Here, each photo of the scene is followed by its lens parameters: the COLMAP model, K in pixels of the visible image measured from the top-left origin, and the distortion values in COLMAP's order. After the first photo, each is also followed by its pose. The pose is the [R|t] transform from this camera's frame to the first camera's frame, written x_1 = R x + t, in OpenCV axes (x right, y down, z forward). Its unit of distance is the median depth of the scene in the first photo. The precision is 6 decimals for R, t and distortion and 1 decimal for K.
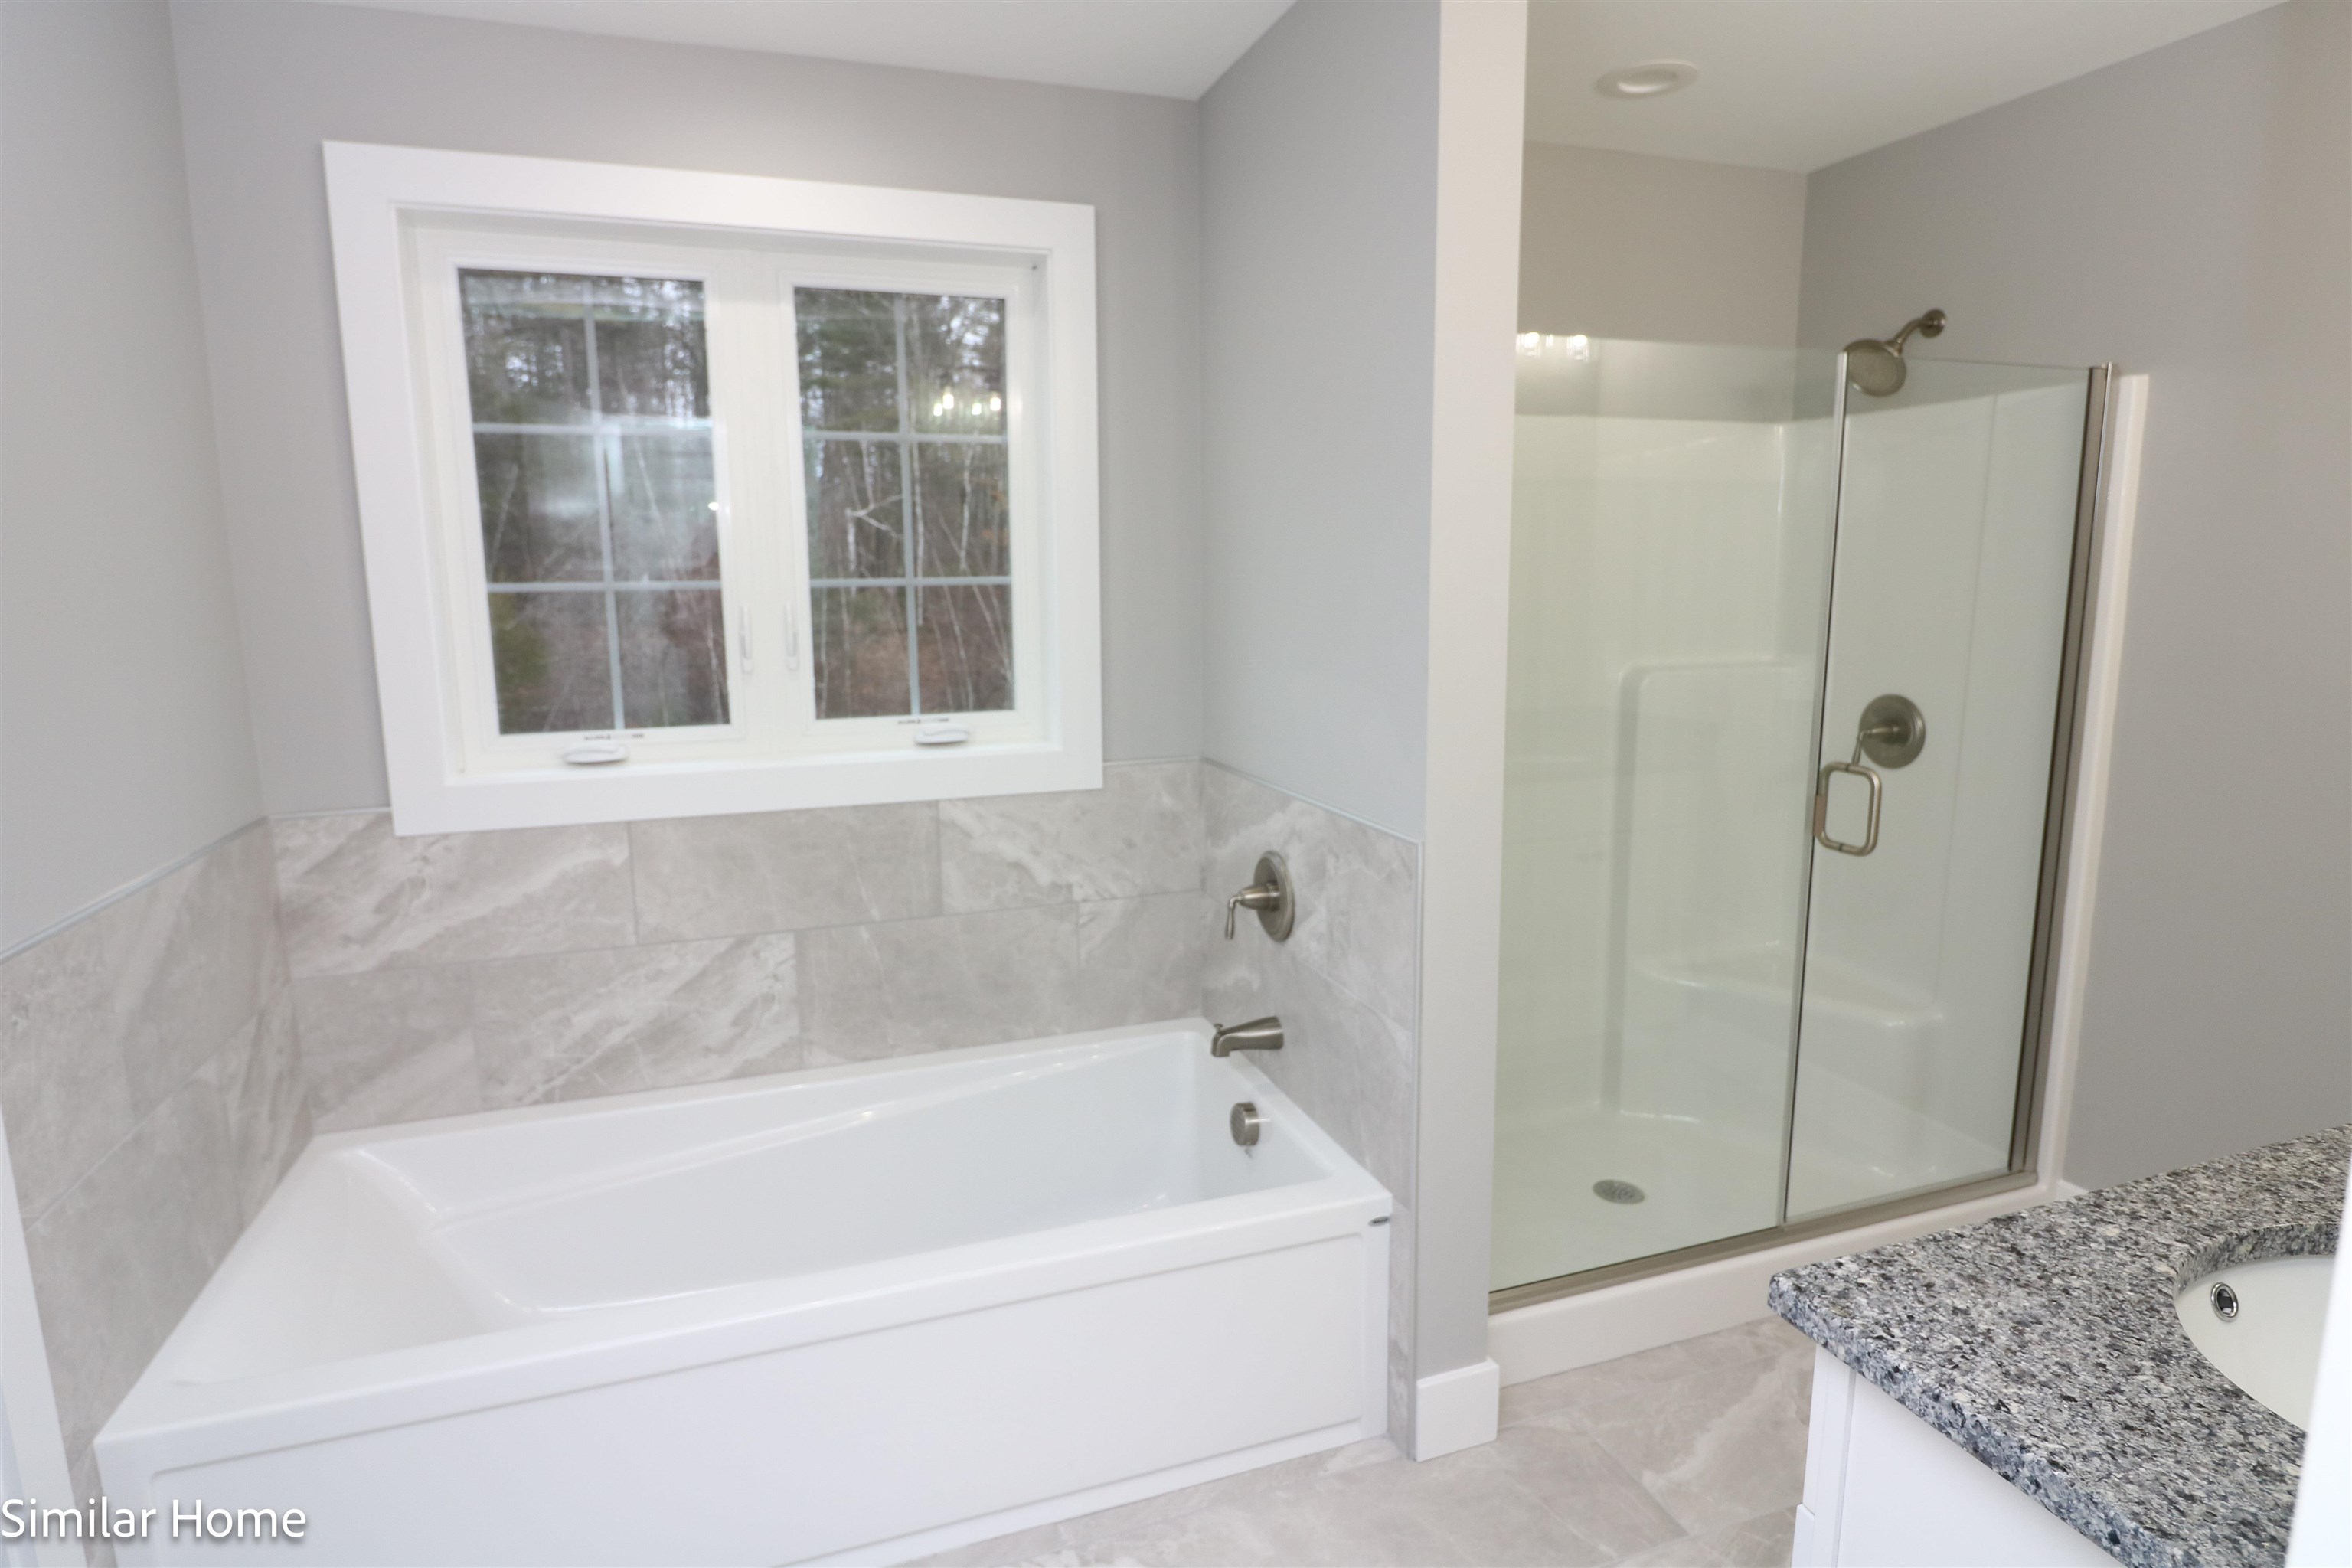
lens RADIAL K [[1225.9, 0, 1151.4], [0, 1225.9, 763.3], [0, 0, 1]] dist [-0.000336, -0.010972]
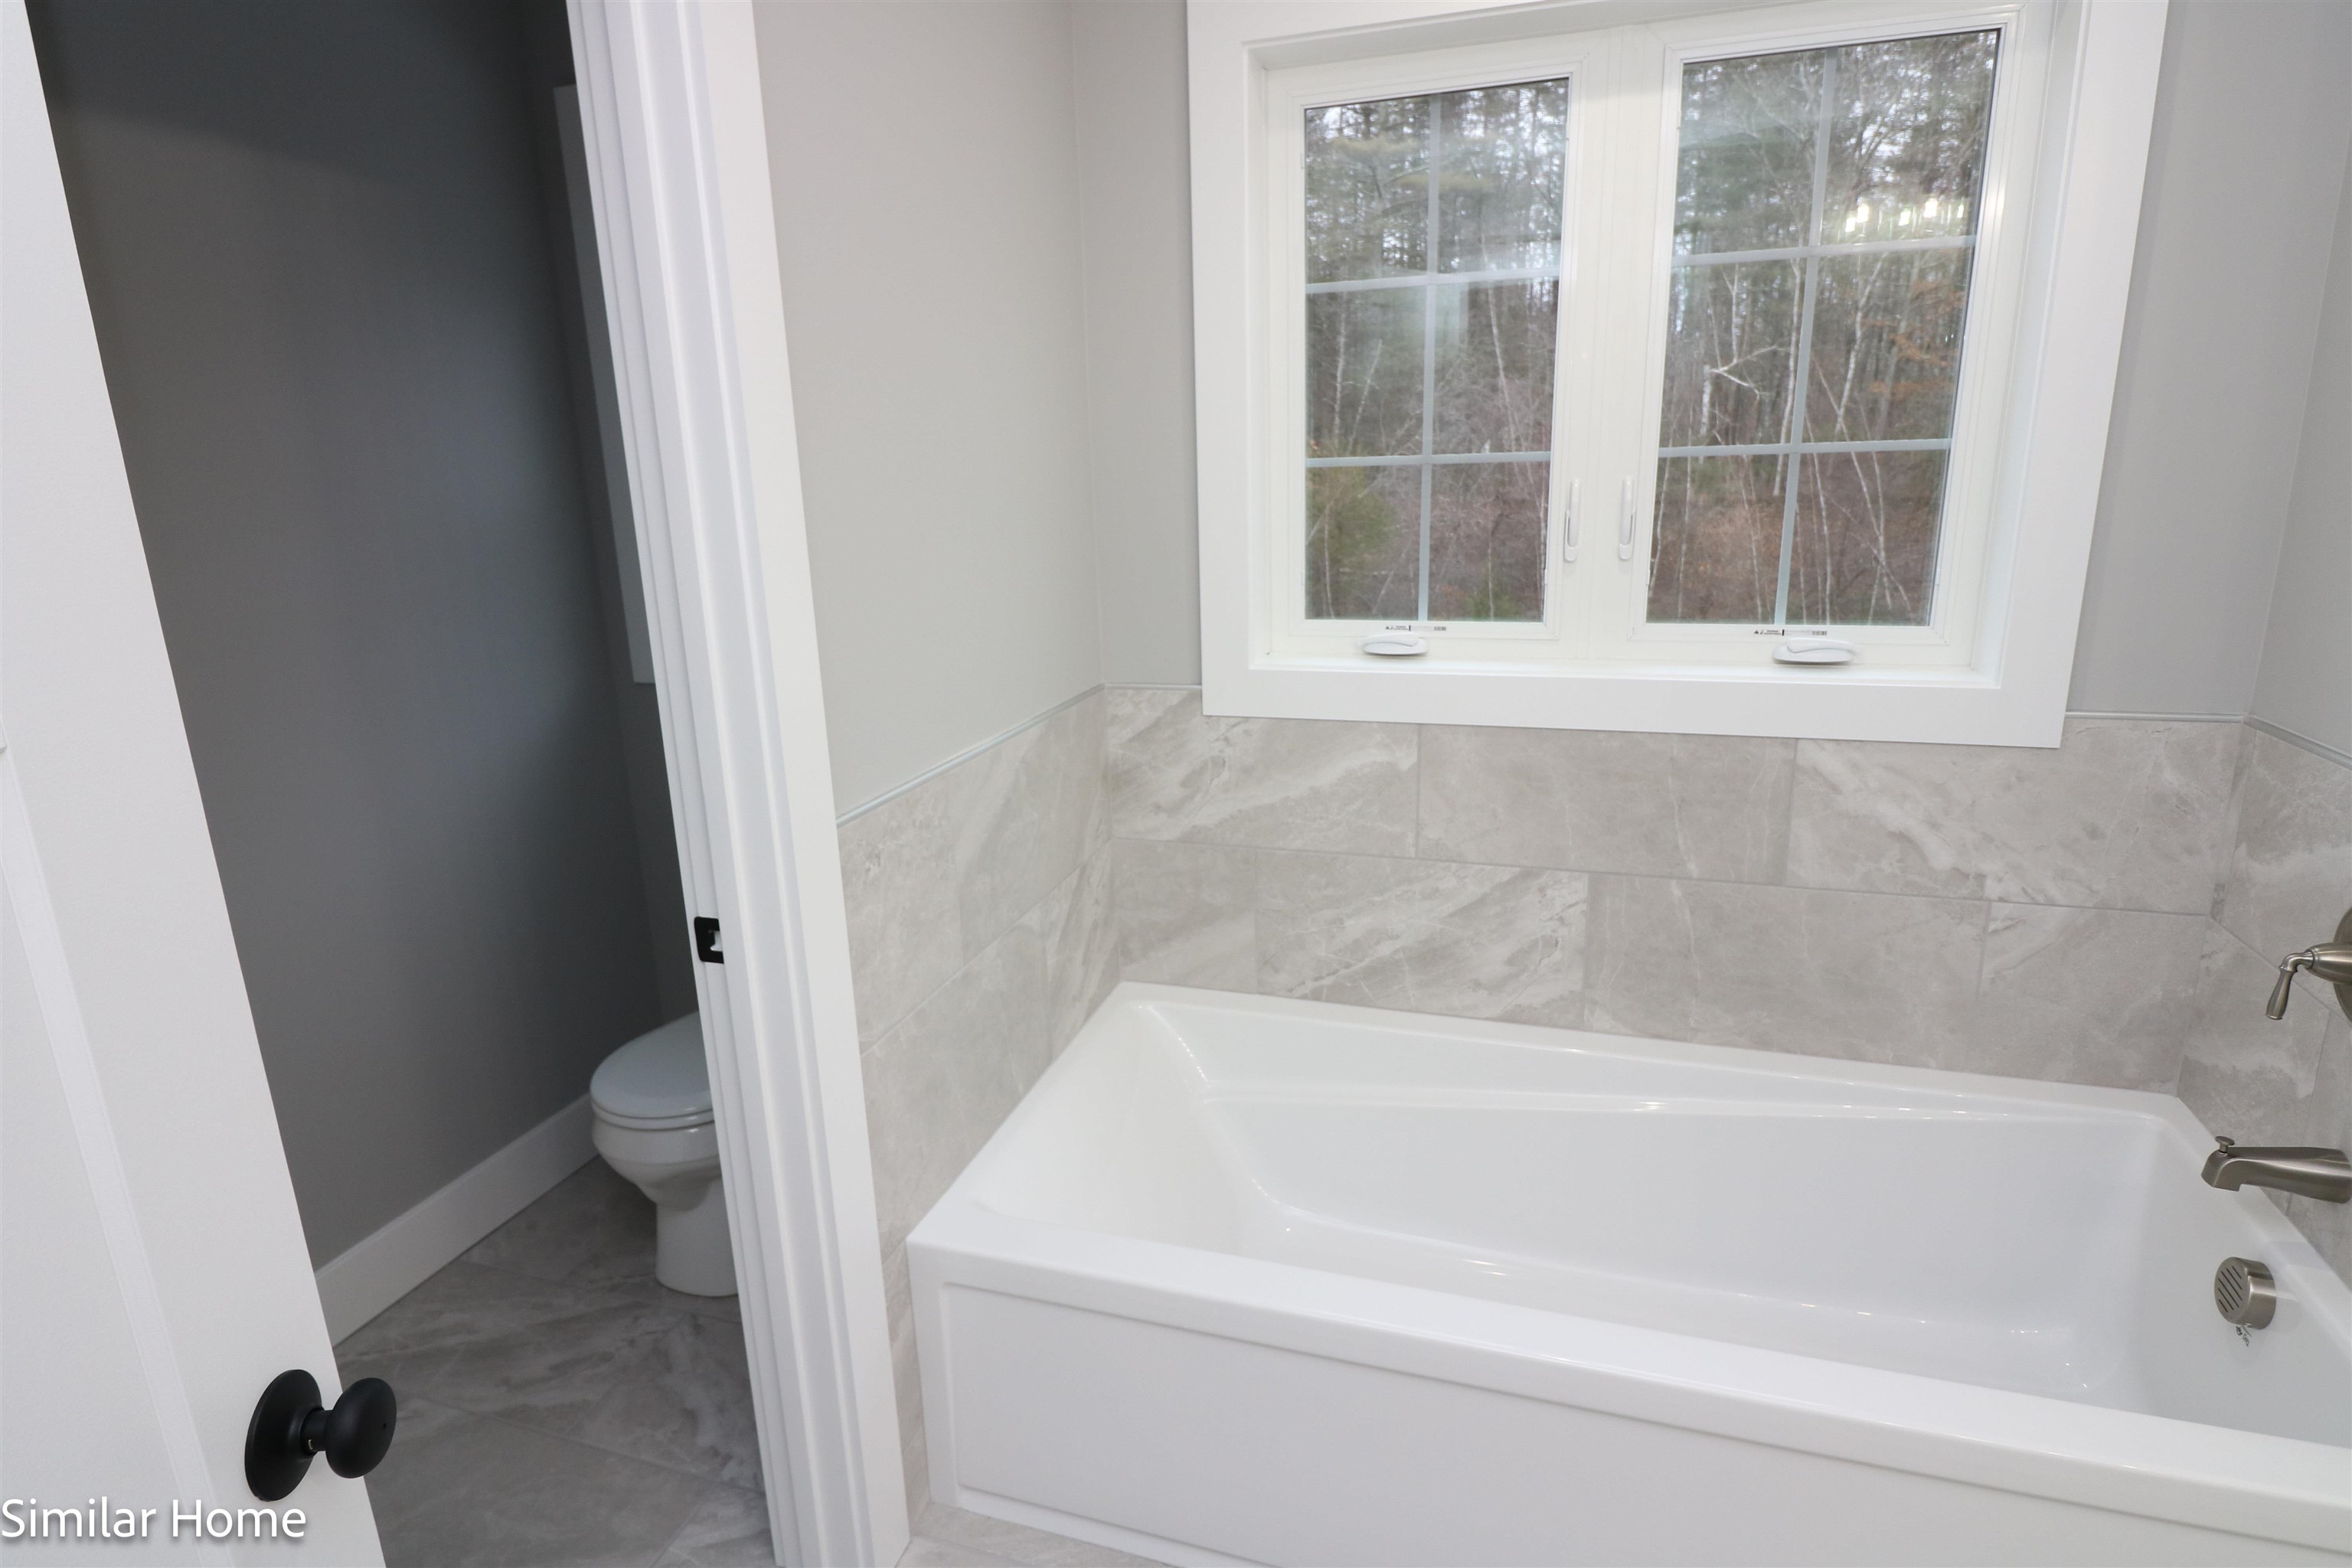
lens RADIAL K [[1235.1, 0, 1158.6], [0, 1235.1, 770.6], [0, 0, 1]] dist [0.003806, -0.012650]
pose [[0.802641, 0.133854, -0.581249, -0.044454], [-0.070798, 0.988985, 0.129986, -0.023206], [0.592245, -0.063181, 0.803277, 0.144836]]
